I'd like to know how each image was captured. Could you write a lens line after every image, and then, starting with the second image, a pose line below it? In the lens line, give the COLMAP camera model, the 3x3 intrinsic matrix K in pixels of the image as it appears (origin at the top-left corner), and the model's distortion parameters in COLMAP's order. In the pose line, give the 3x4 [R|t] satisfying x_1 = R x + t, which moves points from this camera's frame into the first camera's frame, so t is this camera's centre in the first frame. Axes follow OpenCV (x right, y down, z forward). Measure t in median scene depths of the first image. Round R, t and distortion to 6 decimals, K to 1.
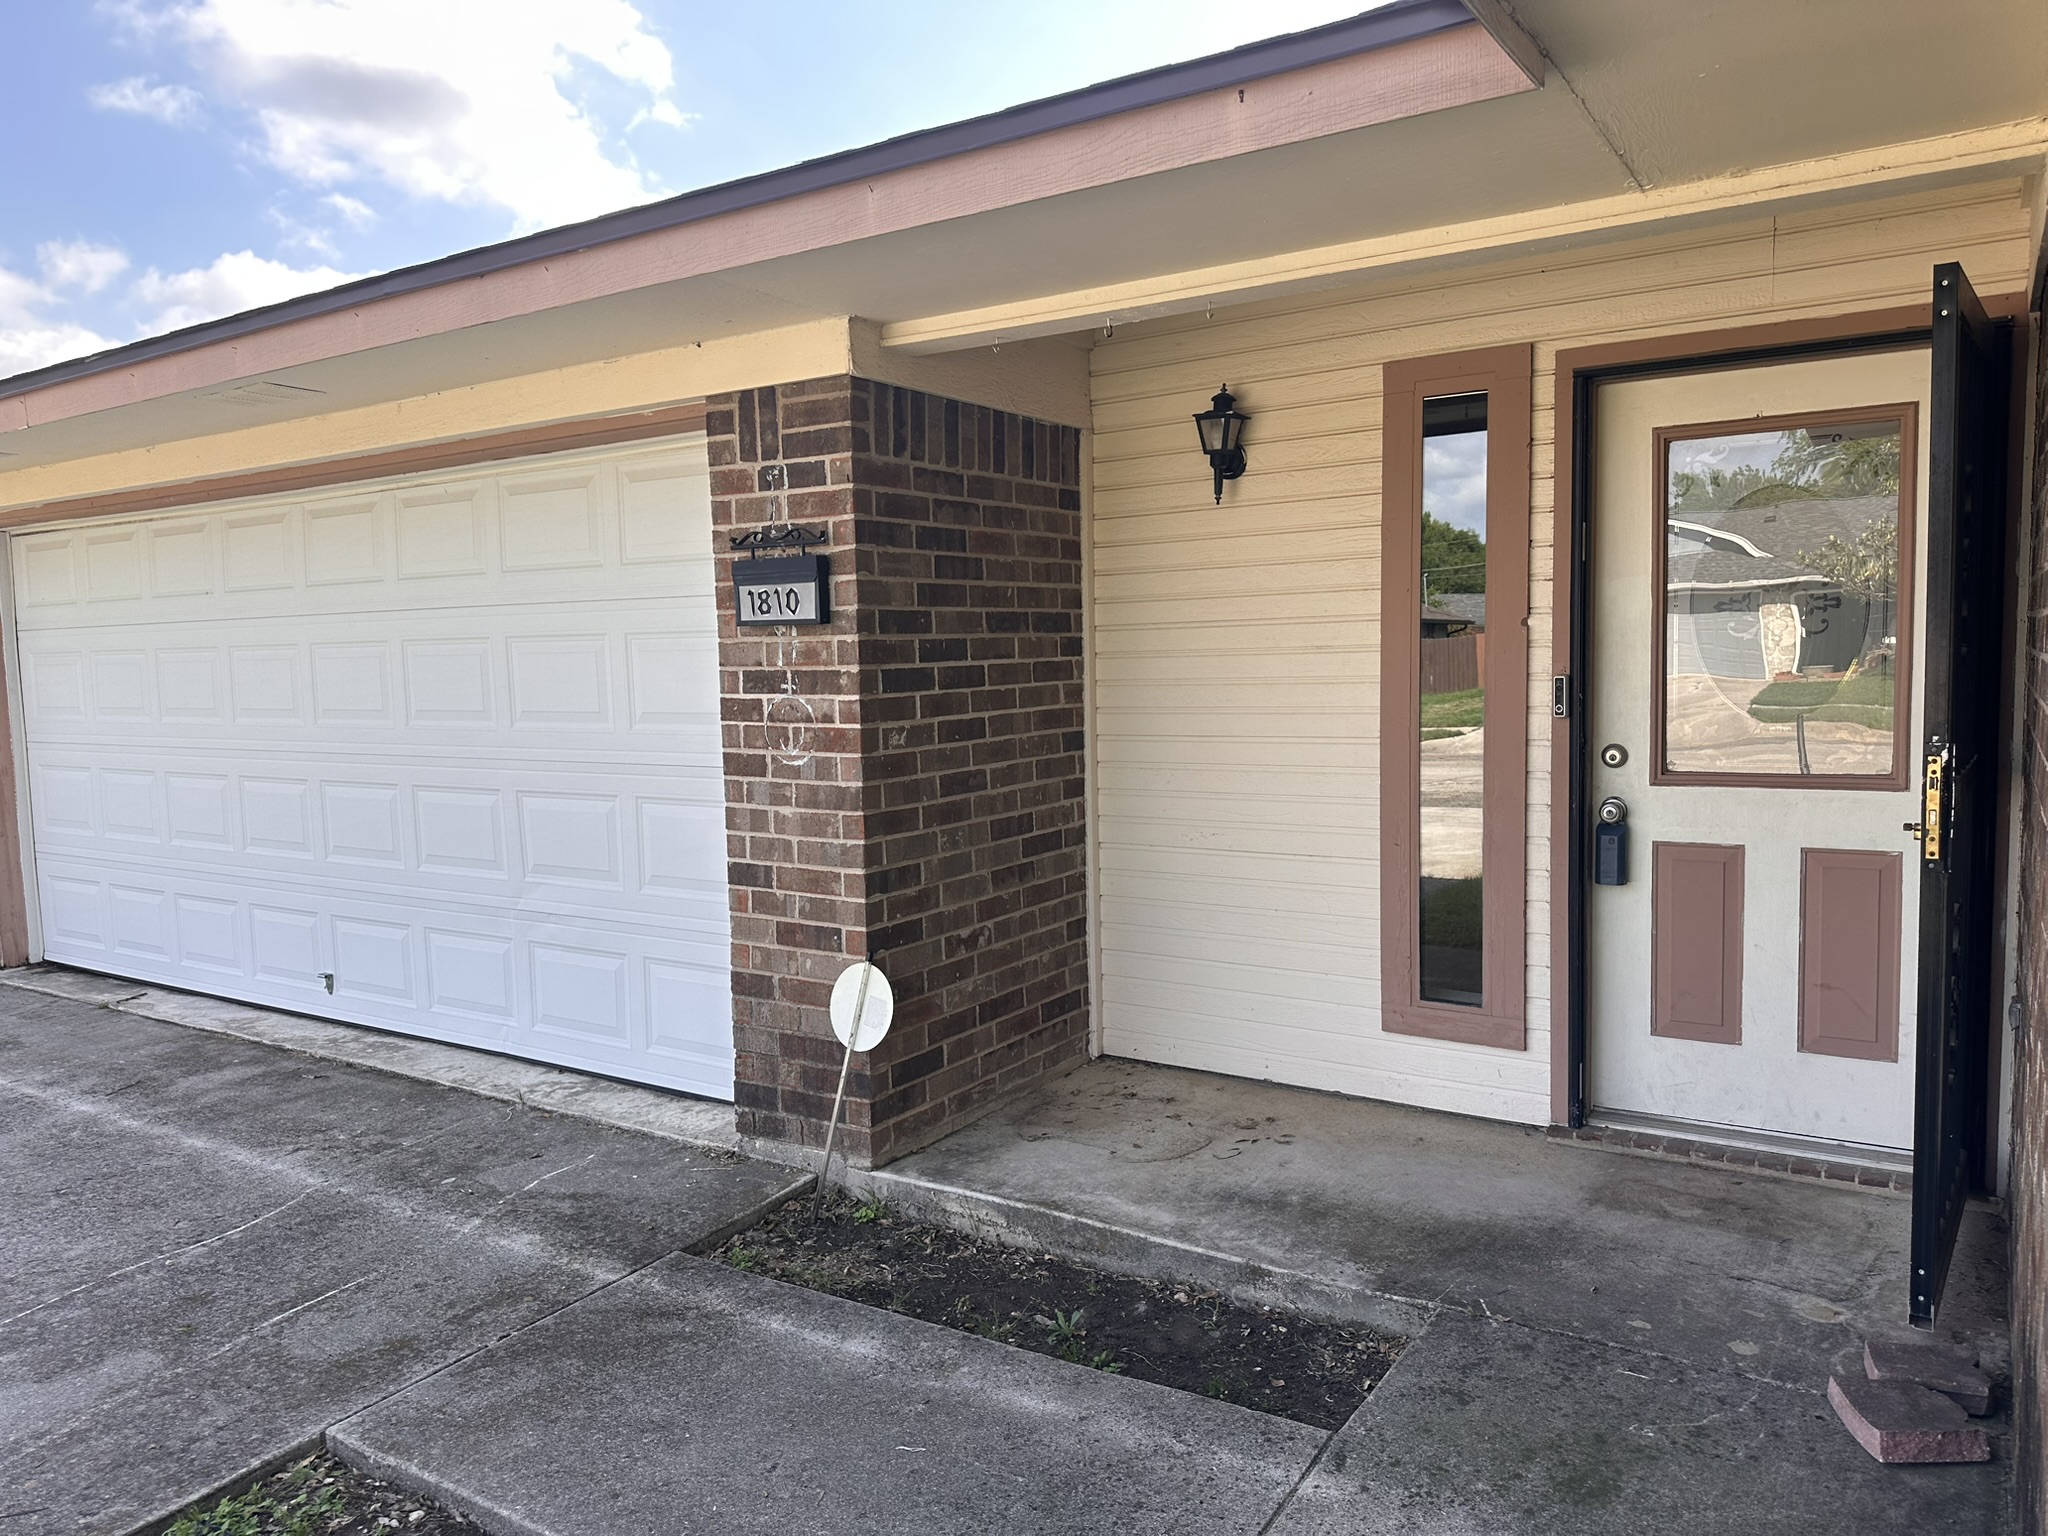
lens RADIAL K [[1455.5, 0, 1028.3], [0, 1455.5, 761.7], [0, 0, 1]] dist [0.075694, -0.012935]
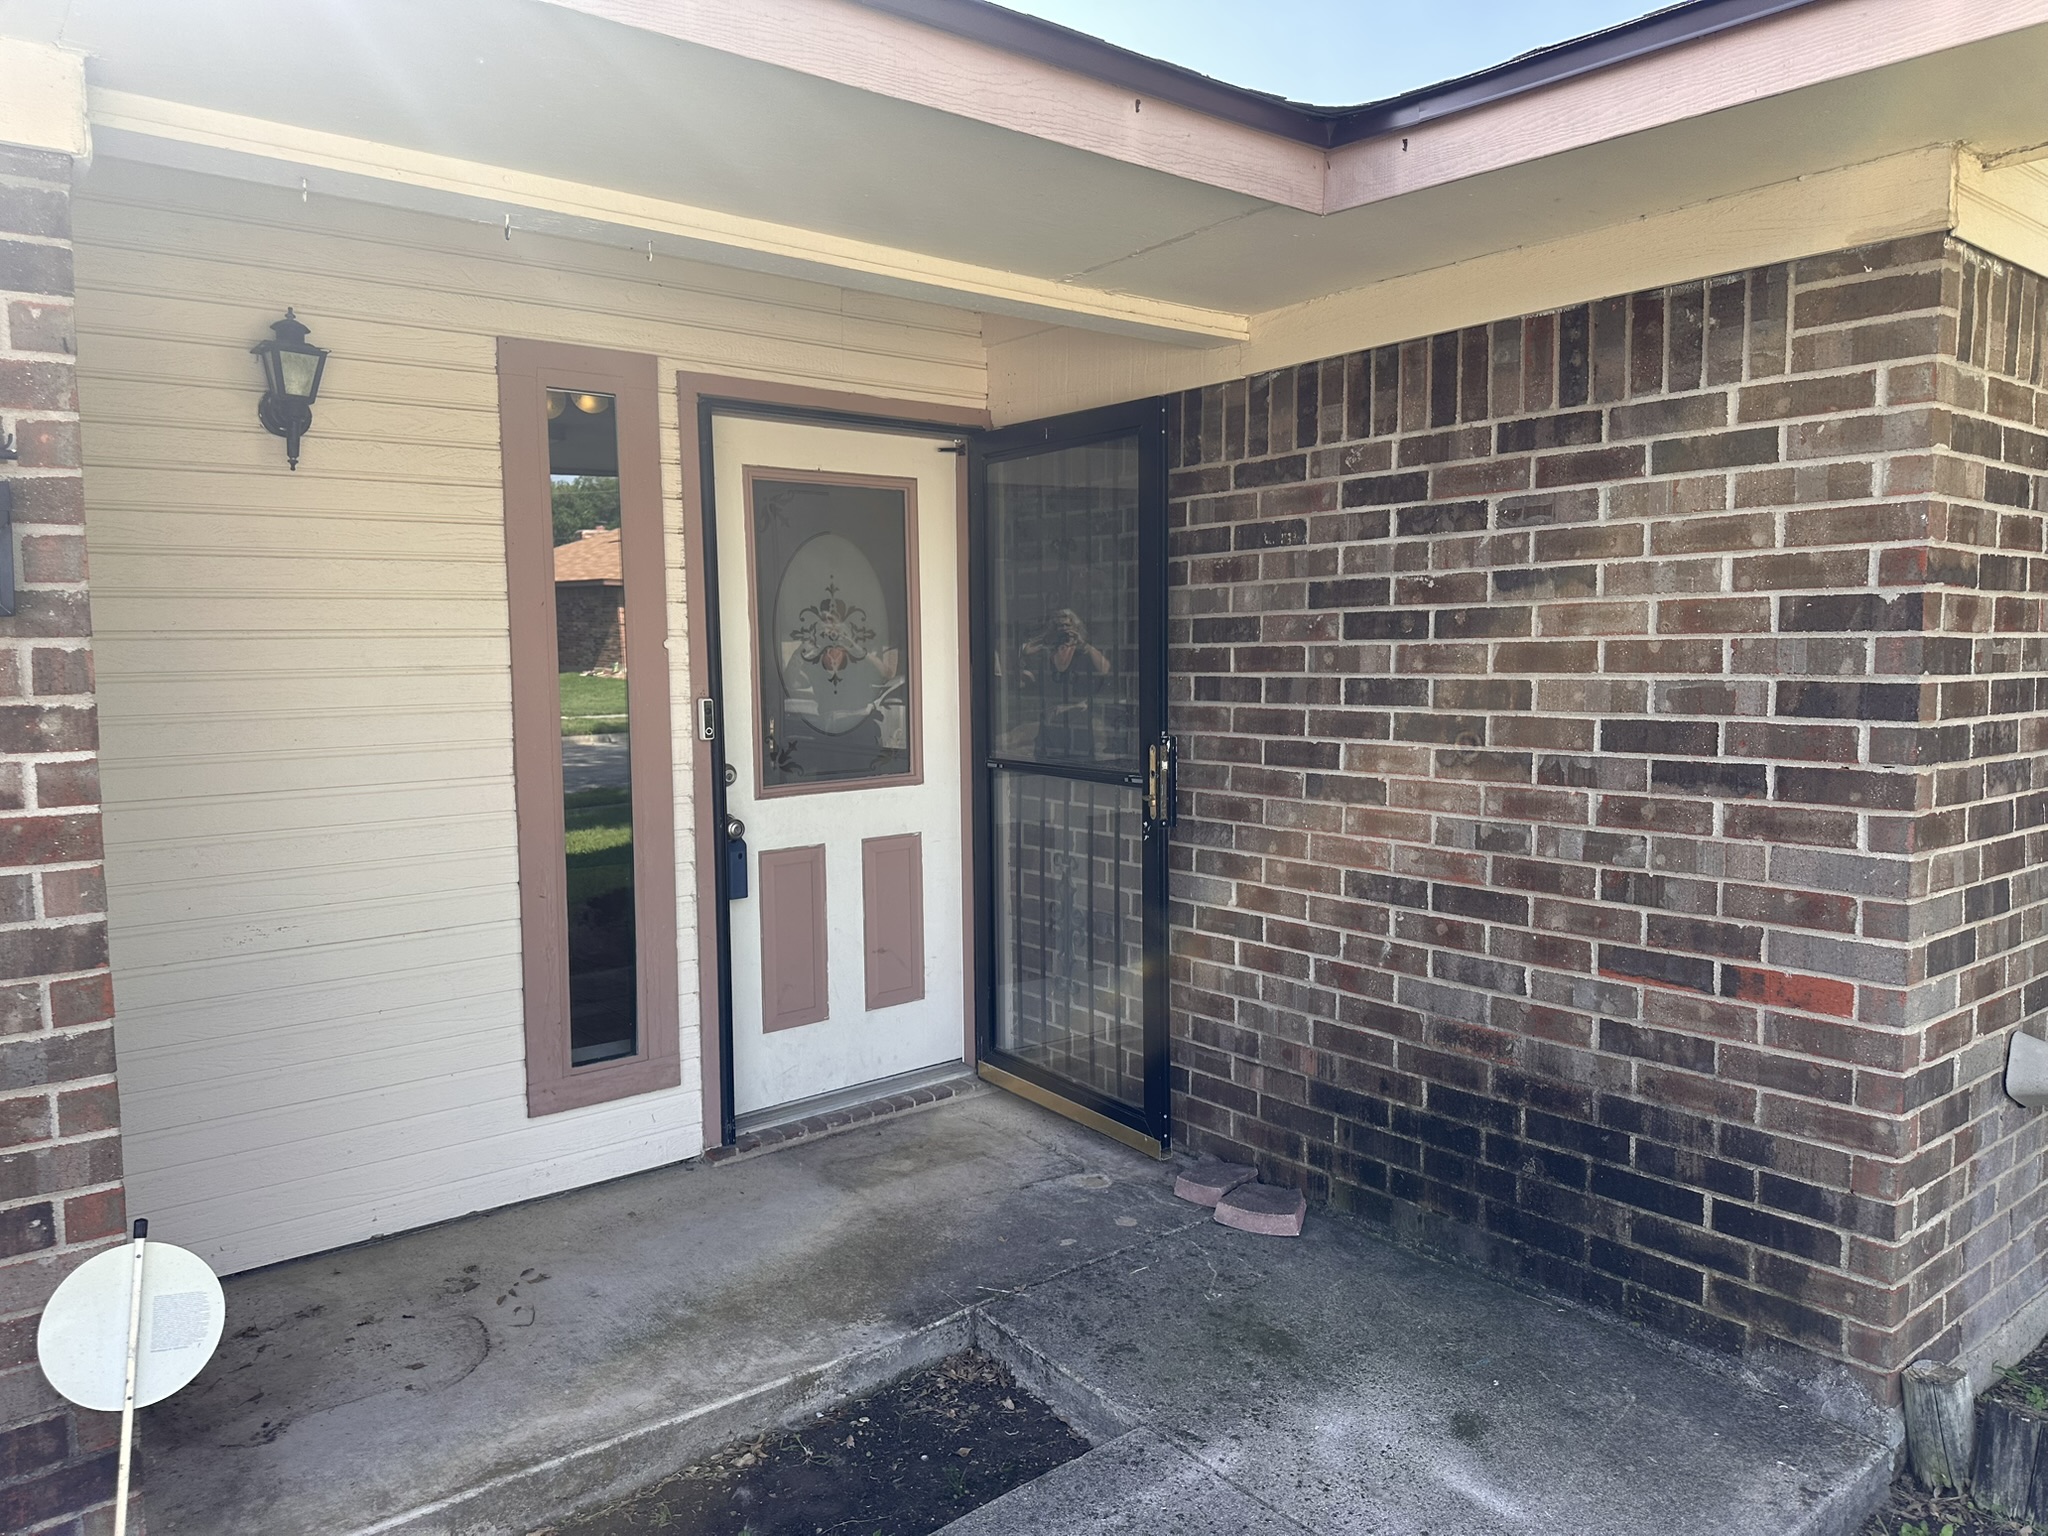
lens RADIAL K [[1455.5, 0, 1023.8], [0, 1455.5, 754.8], [0, 0, 1]] dist [0.075694, -0.012935]
pose [[0.315722, -0.053446, 0.947345, -0.526241], [0.078022, 0.996494, 0.030216, -0.033910], [-0.945639, 0.064374, 0.318784, 0.493353]]
